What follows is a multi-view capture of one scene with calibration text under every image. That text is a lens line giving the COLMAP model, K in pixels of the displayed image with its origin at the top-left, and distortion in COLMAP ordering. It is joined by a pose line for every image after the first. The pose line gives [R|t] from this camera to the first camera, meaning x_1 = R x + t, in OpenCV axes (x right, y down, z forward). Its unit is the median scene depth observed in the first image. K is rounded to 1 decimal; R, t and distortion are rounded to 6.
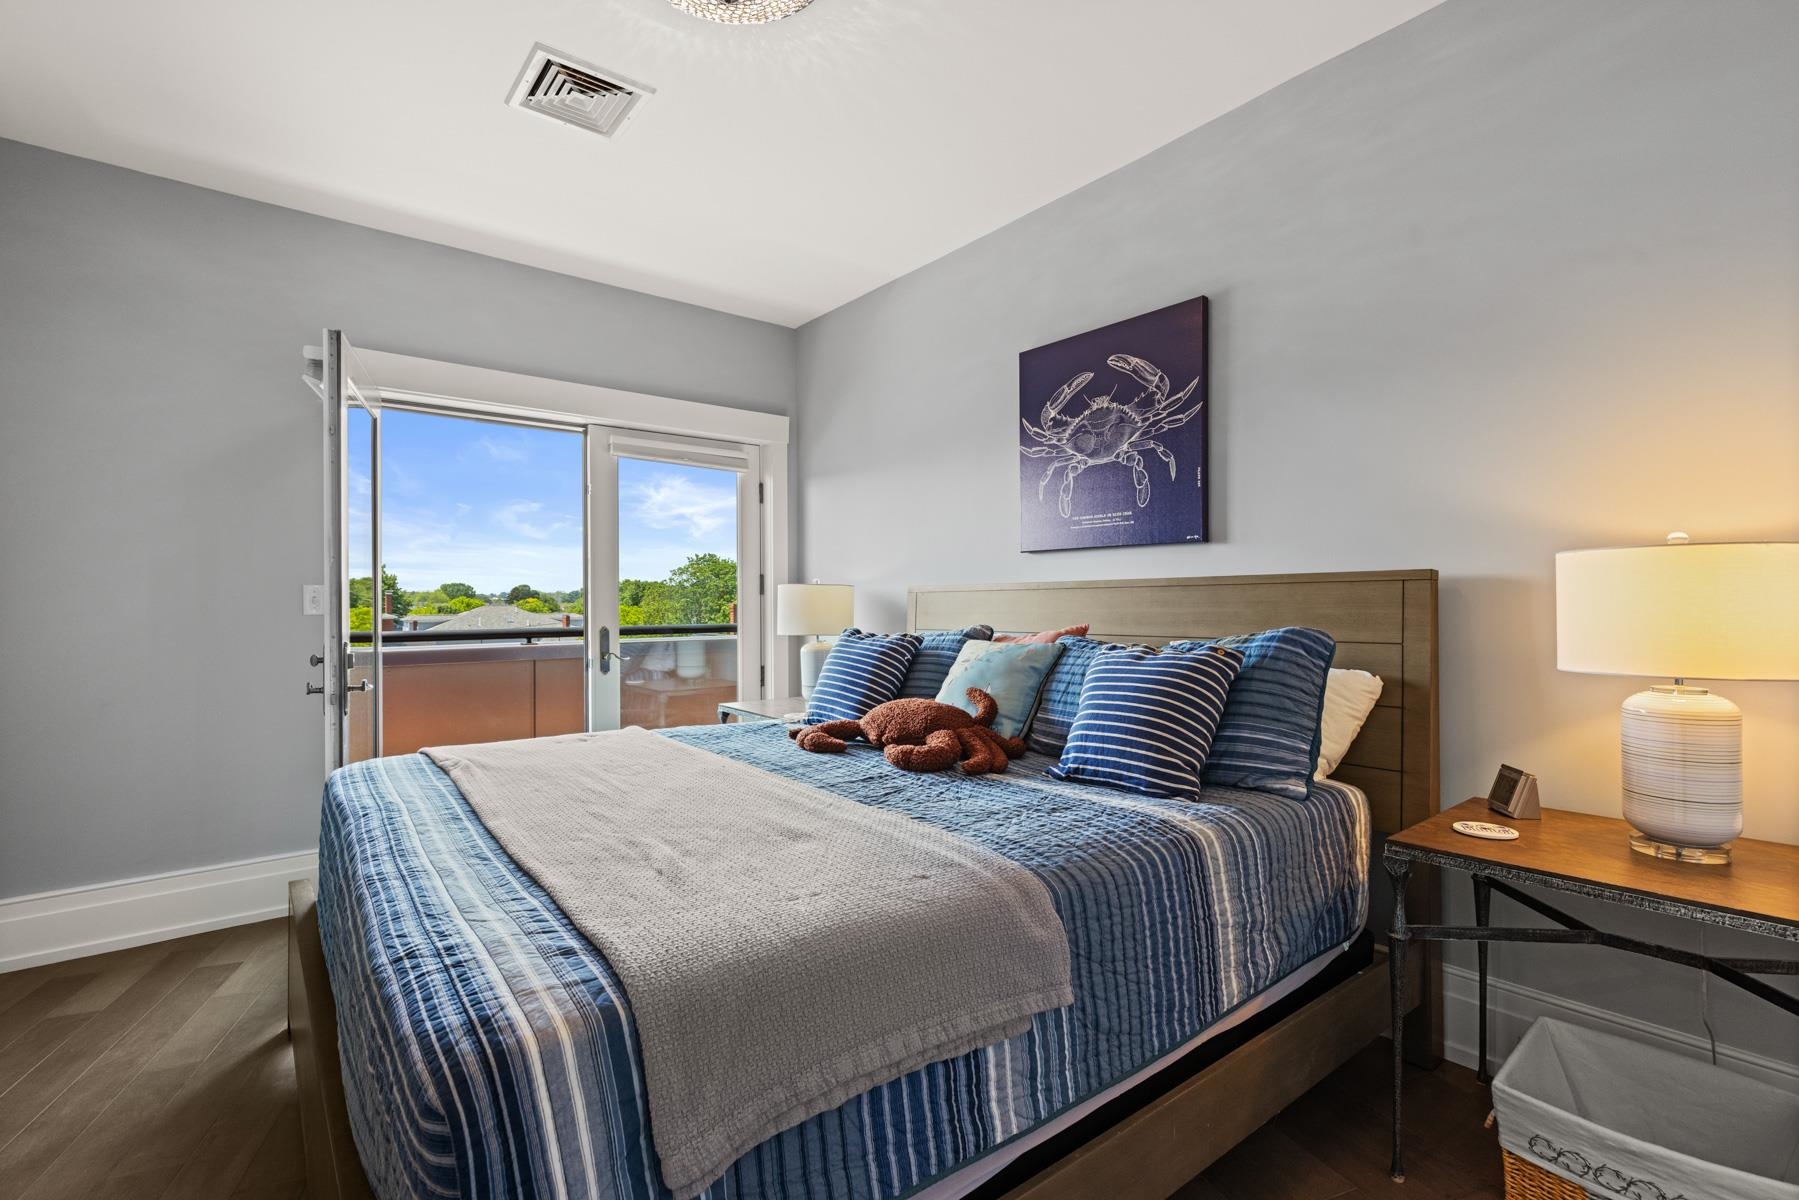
lens RADIAL K [[812.1, 0, 914.4], [0, 812.1, 602.4], [0, 0, 1]] dist [0.010014, -0.002217]
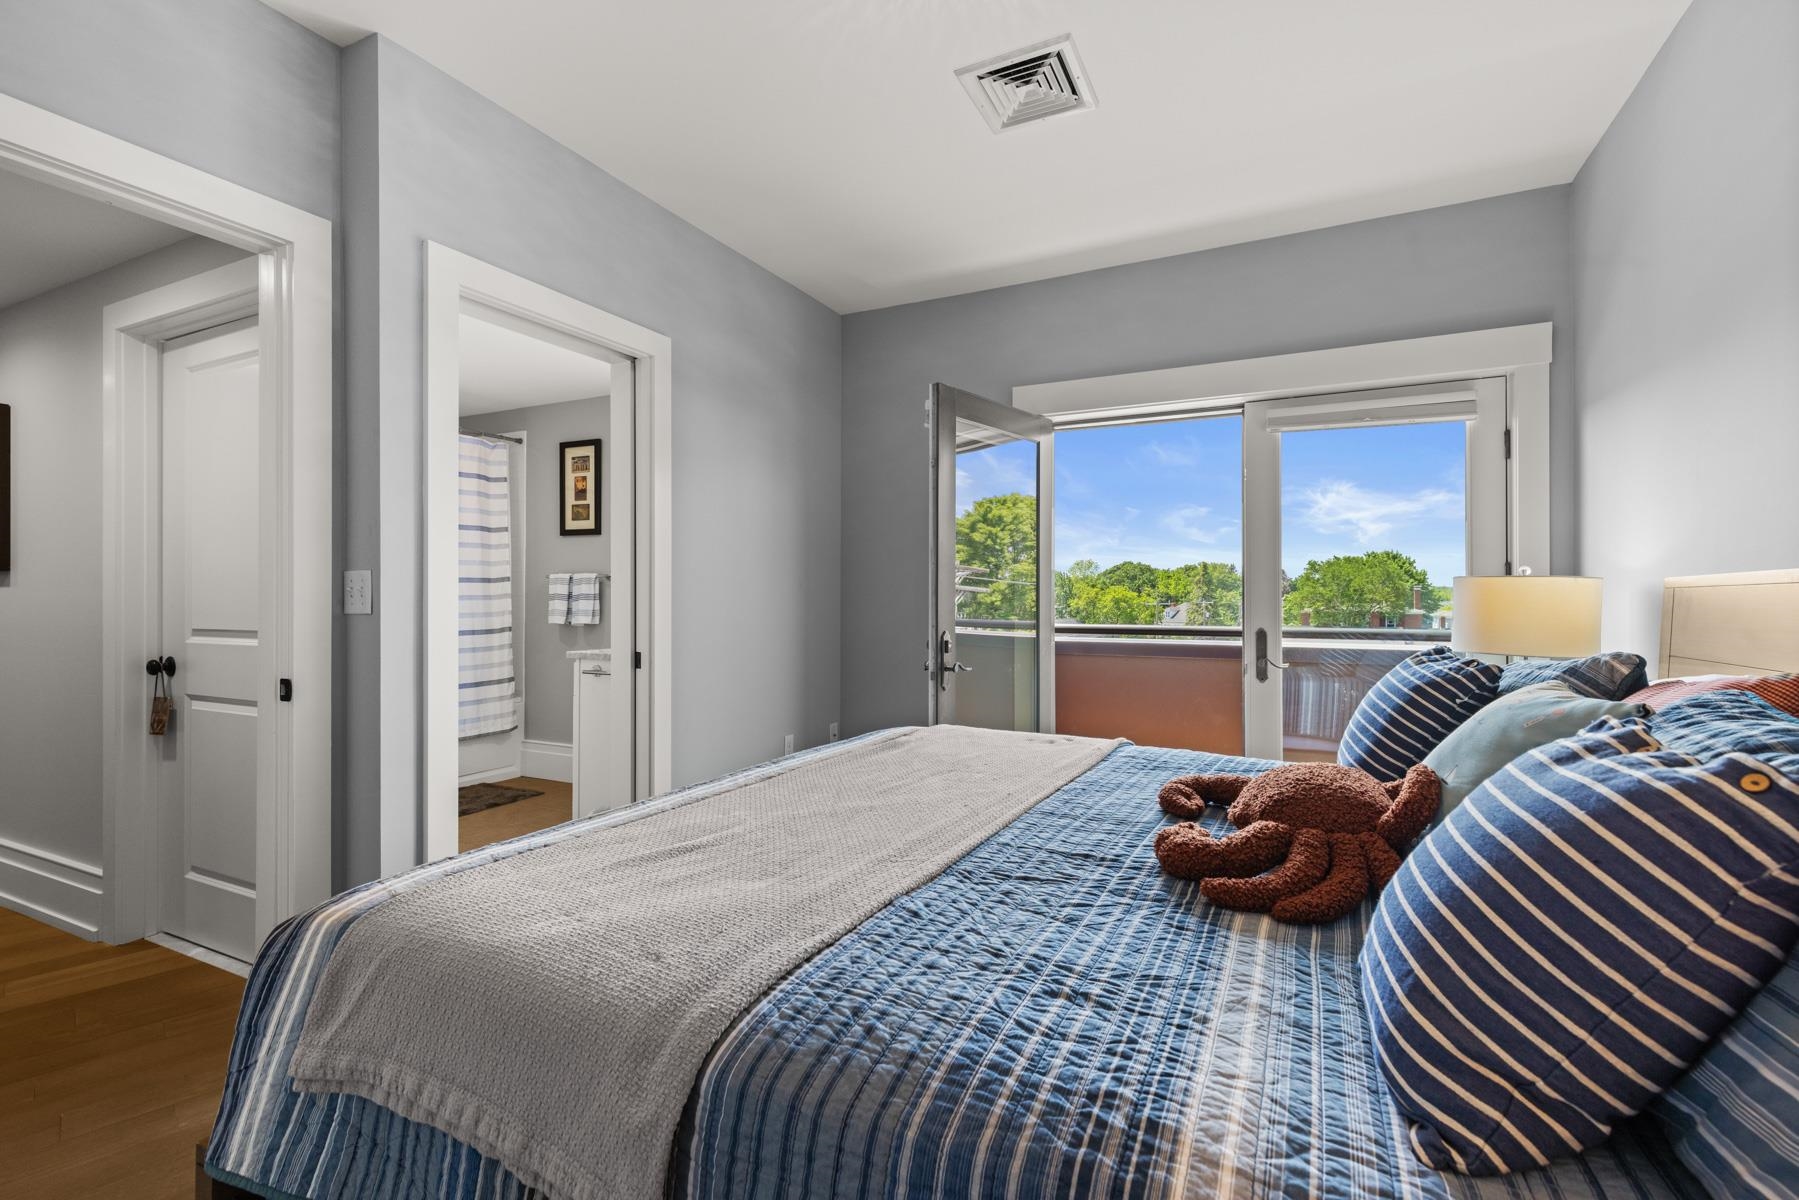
lens RADIAL K [[812.1, 0, 908.8], [0, 812.1, 593.7], [0, 0, 1]] dist [0.010014, -0.002217]
pose [[0.411091, 0.001917, -0.911592, 0.361446], [-0.005982, 0.999982, -0.000595, -0.006410], [0.911575, 0.005697, 0.411095, 0.393033]]
